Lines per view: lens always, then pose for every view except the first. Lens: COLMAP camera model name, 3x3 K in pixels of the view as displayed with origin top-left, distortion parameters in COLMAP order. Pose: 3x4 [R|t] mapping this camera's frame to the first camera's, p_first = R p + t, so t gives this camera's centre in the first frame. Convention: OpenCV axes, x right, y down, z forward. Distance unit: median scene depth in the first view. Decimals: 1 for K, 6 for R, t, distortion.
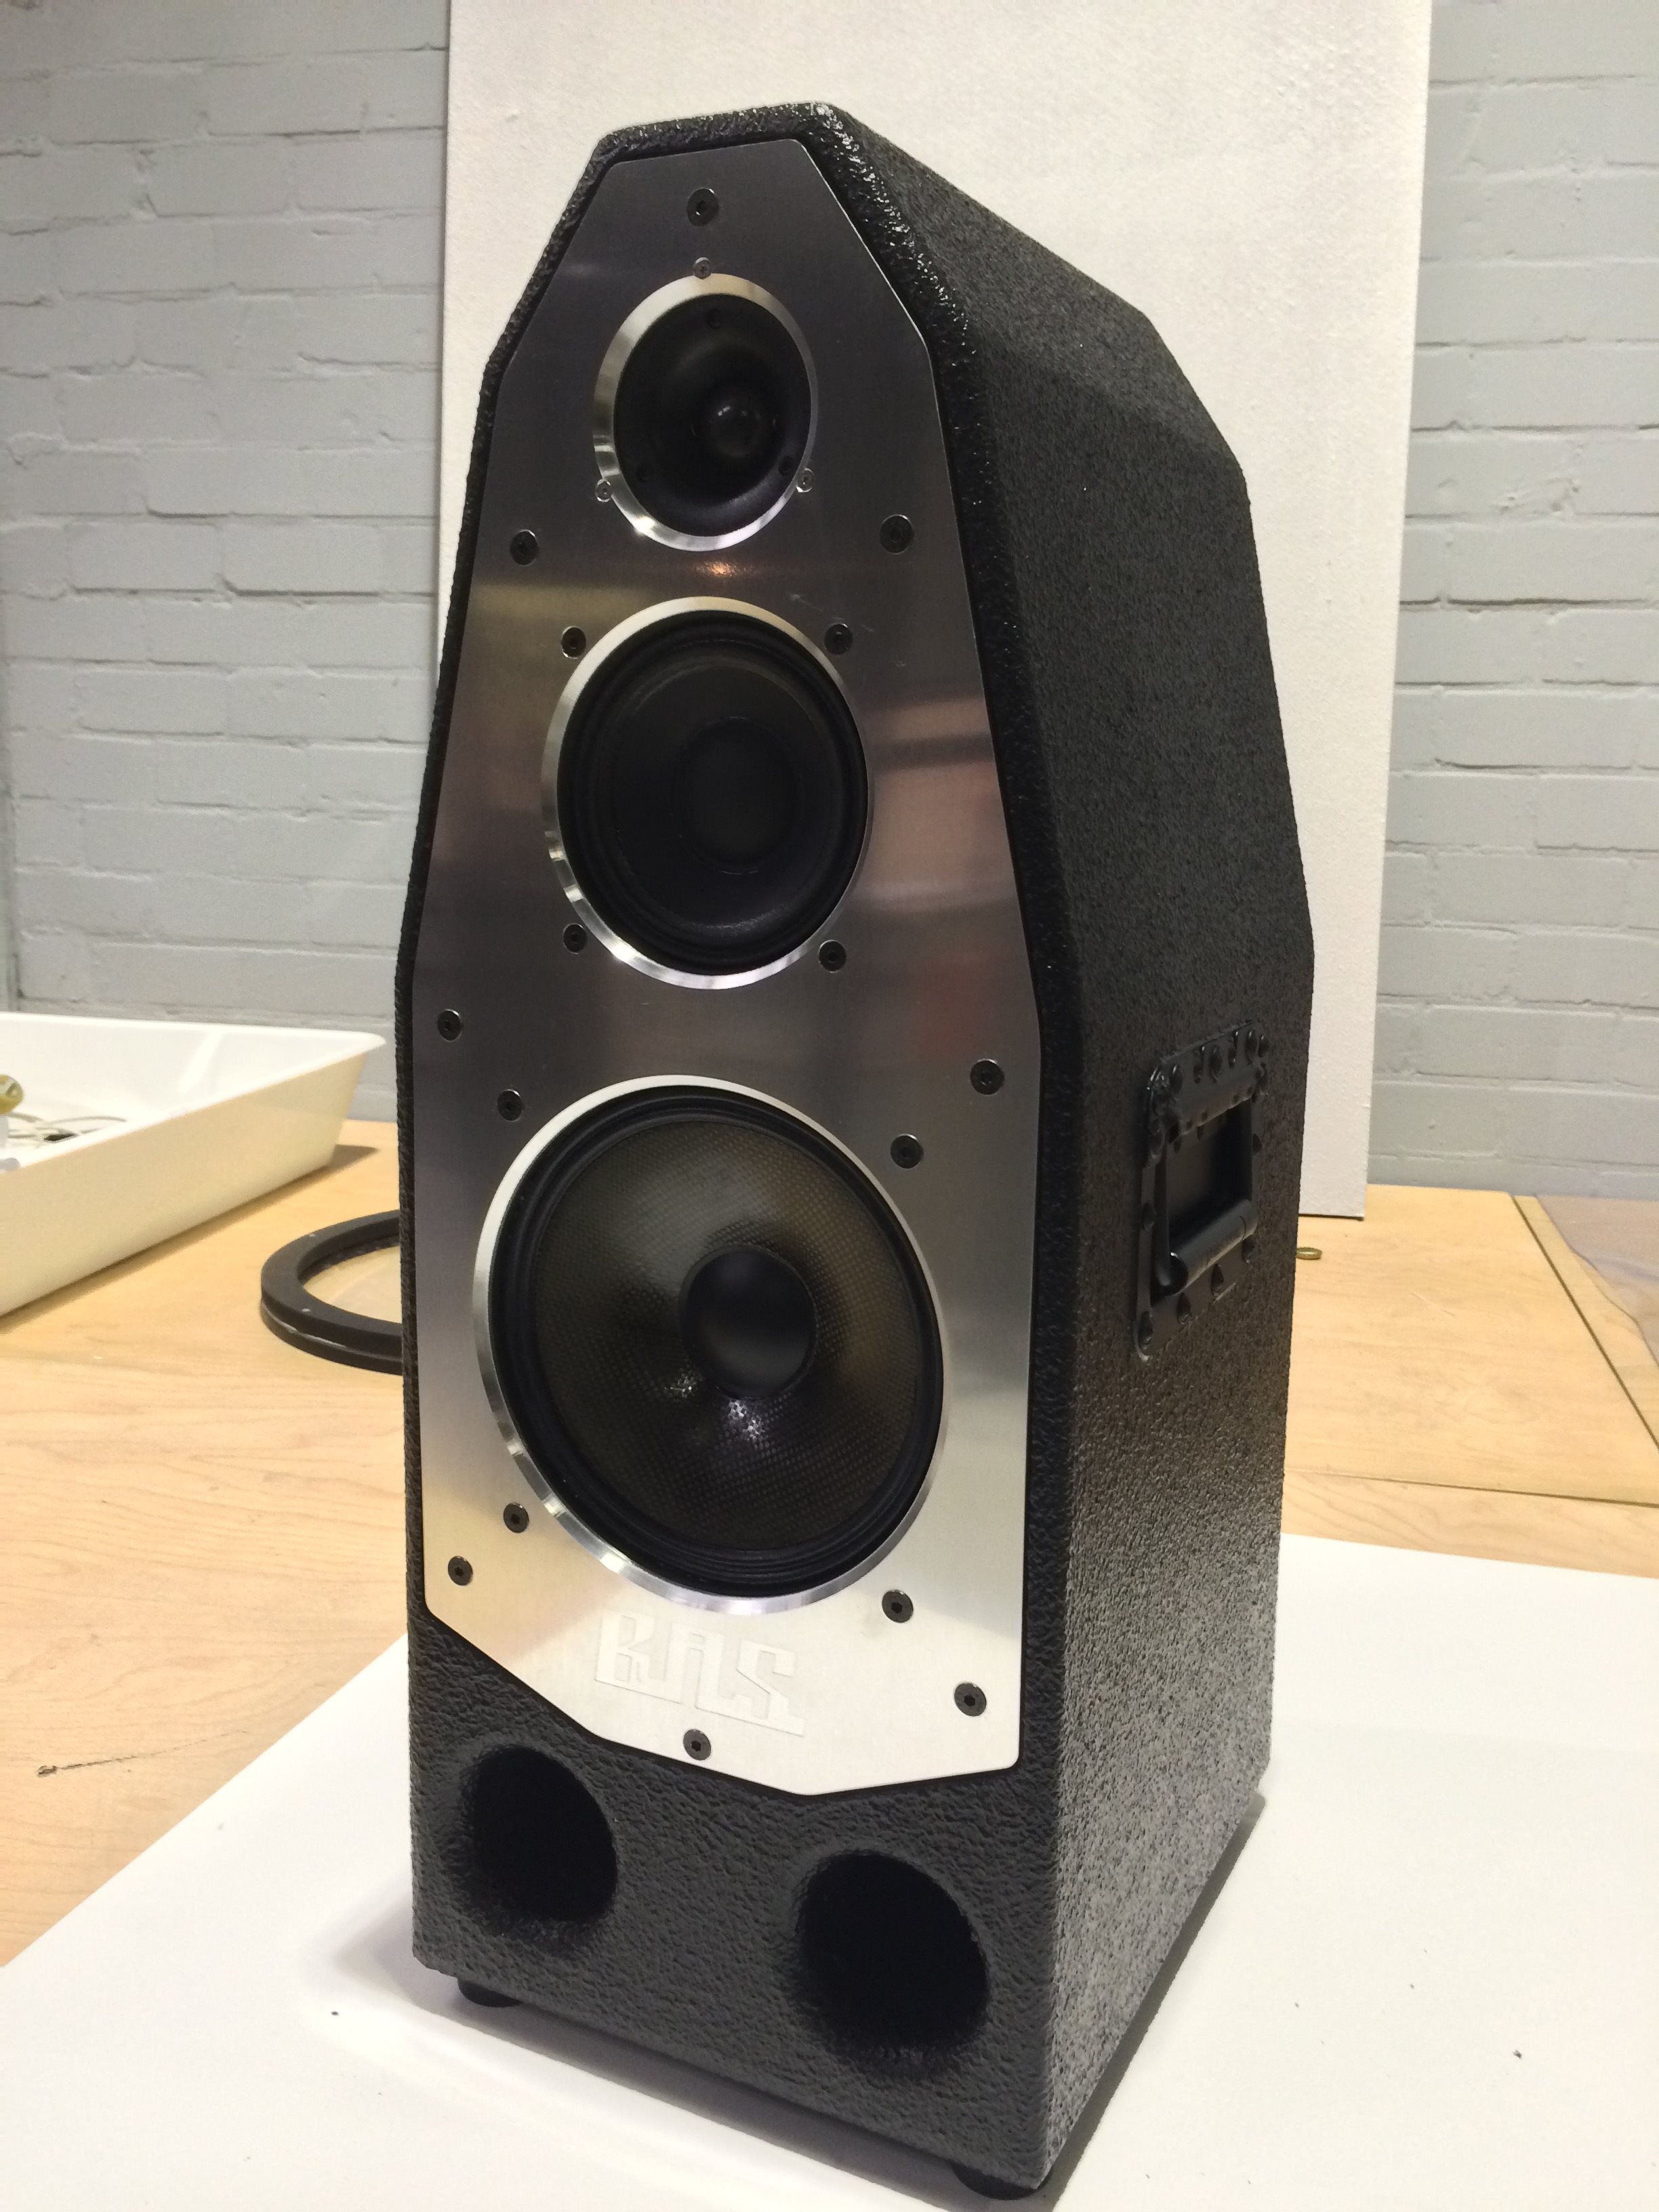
lens RADIAL K [[1875.2, 0, 846.5], [0, 1875.2, 1095.6], [0, 0, 1]] dist [0.043060, -0.078786]
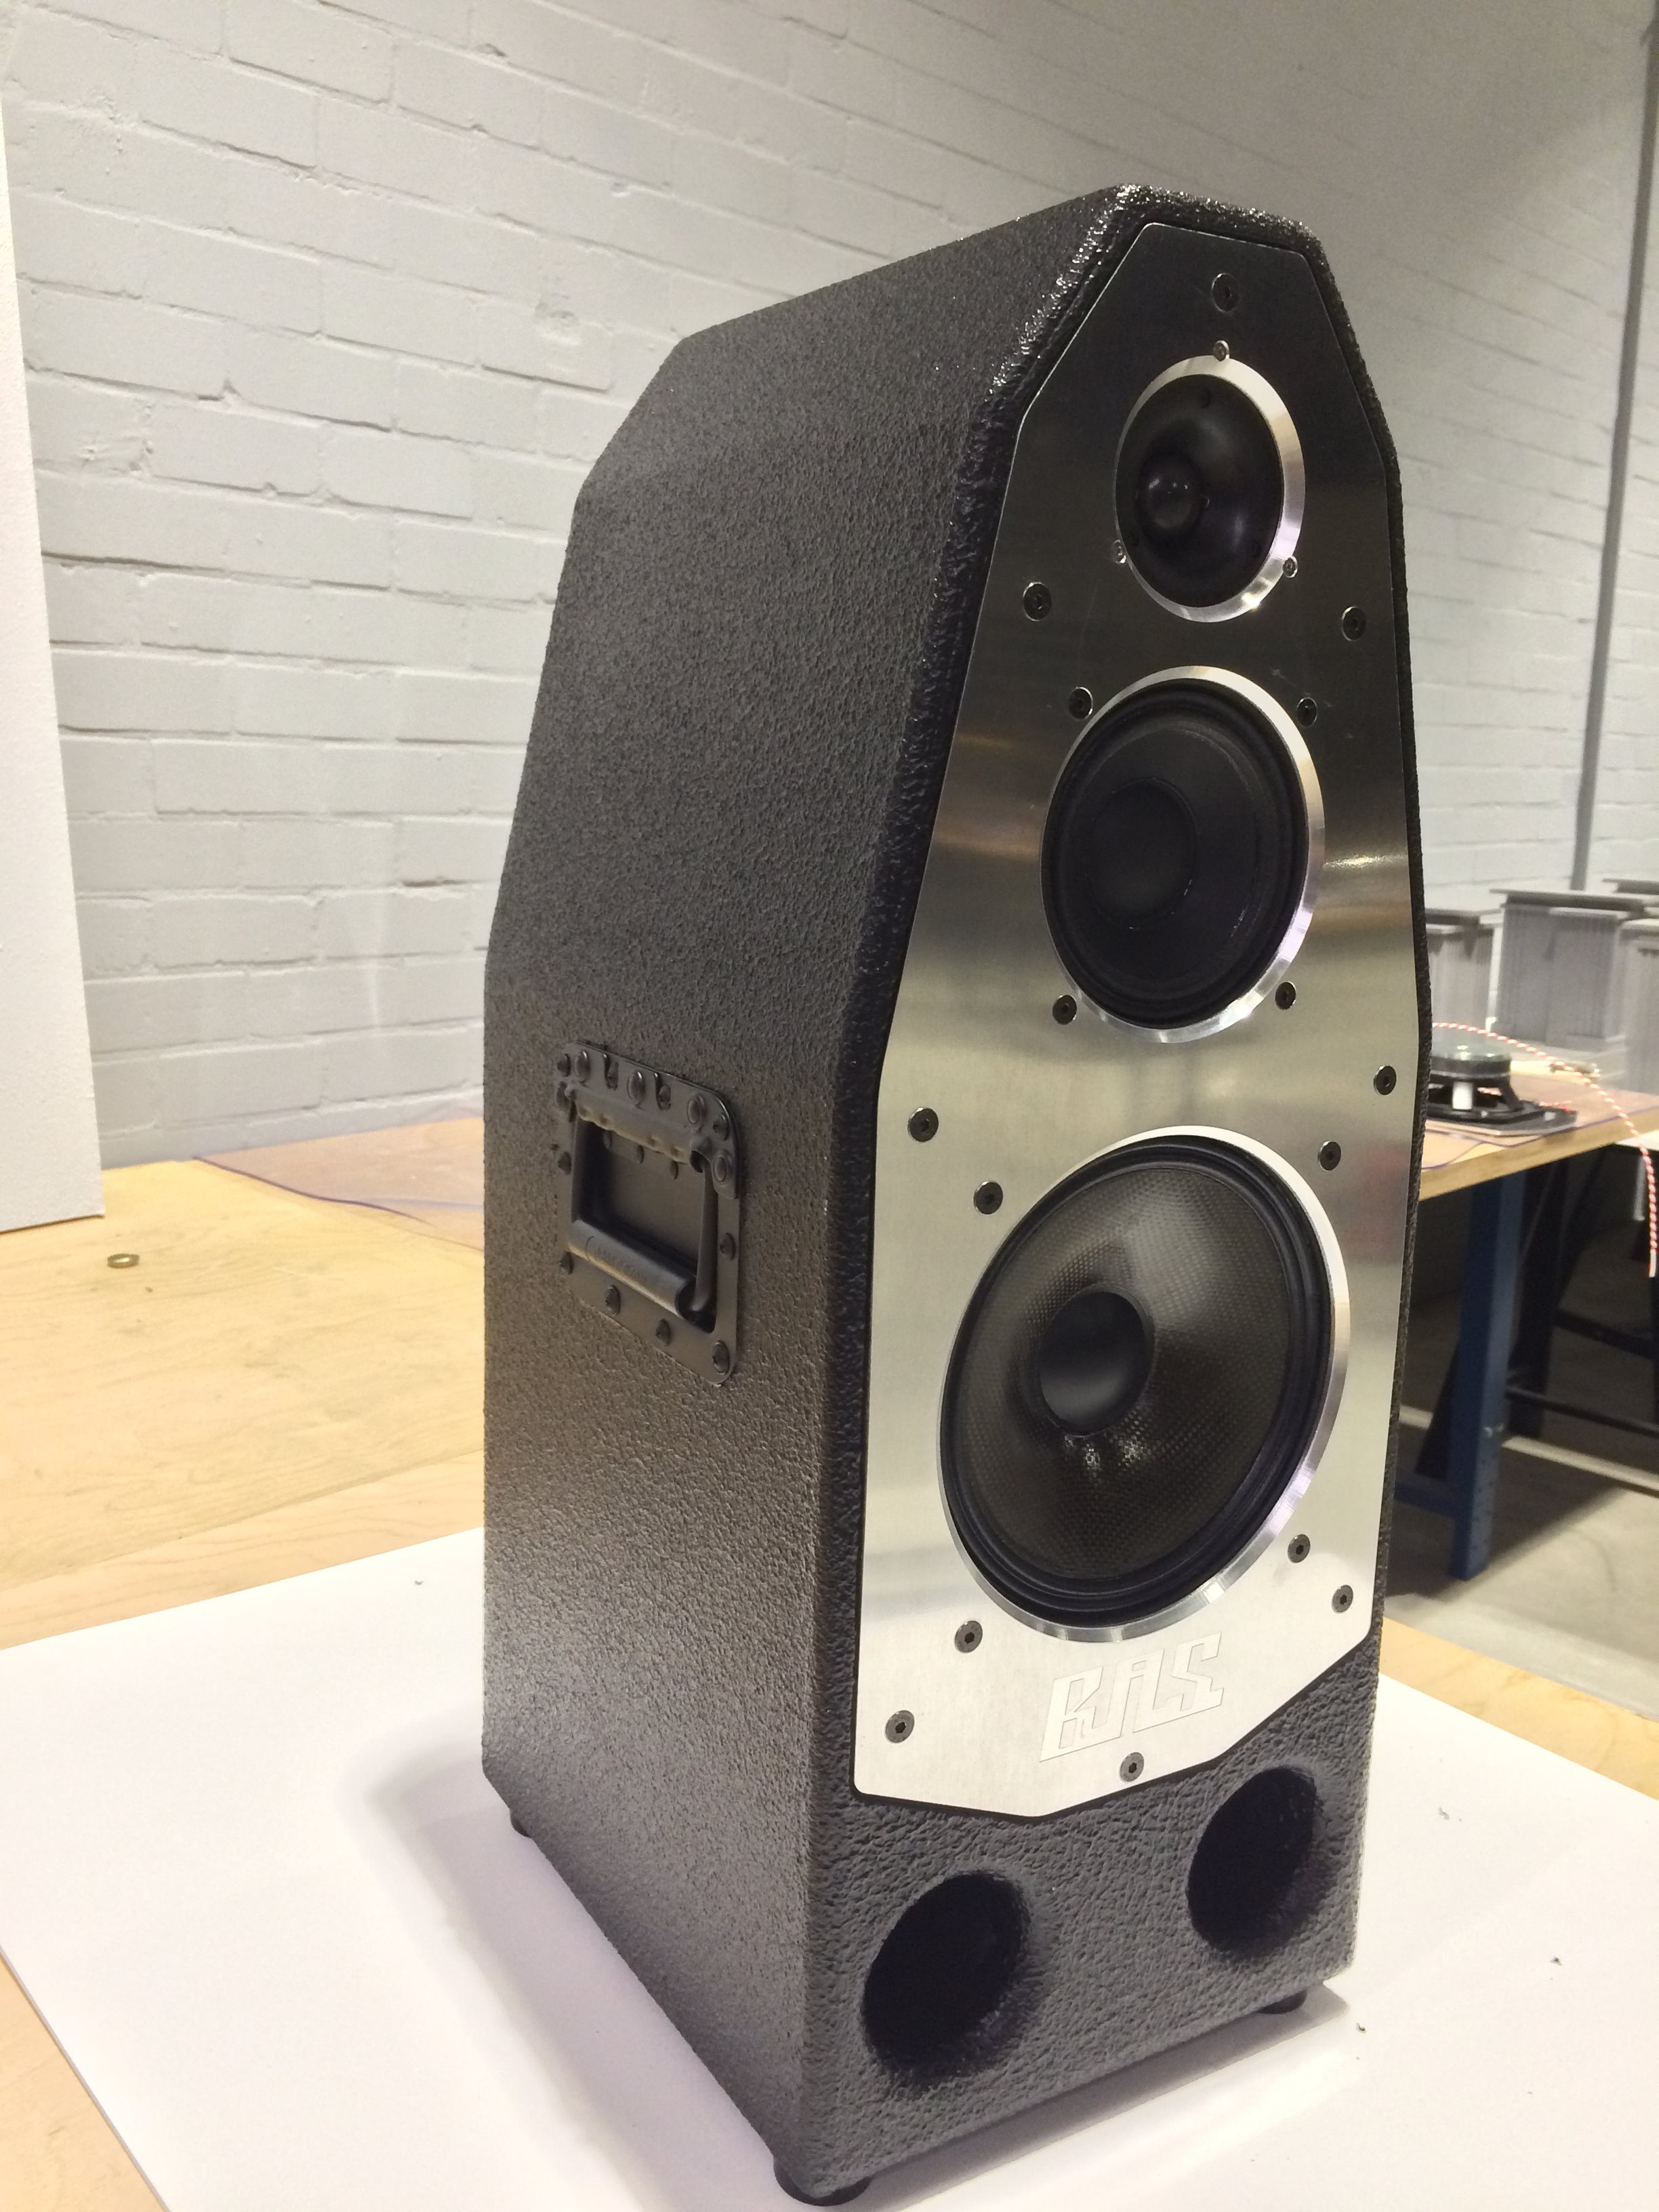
lens RADIAL K [[1875.2, 0, 841.2], [0, 1875.2, 1099.2], [0, 0, 1]] dist [0.043060, -0.078786]
pose [[0.532836, -0.158039, 0.831330, -0.330607], [0.124876, 0.986335, 0.107468, -0.050944], [-0.836954, 0.046550, 0.545290, 0.188239]]
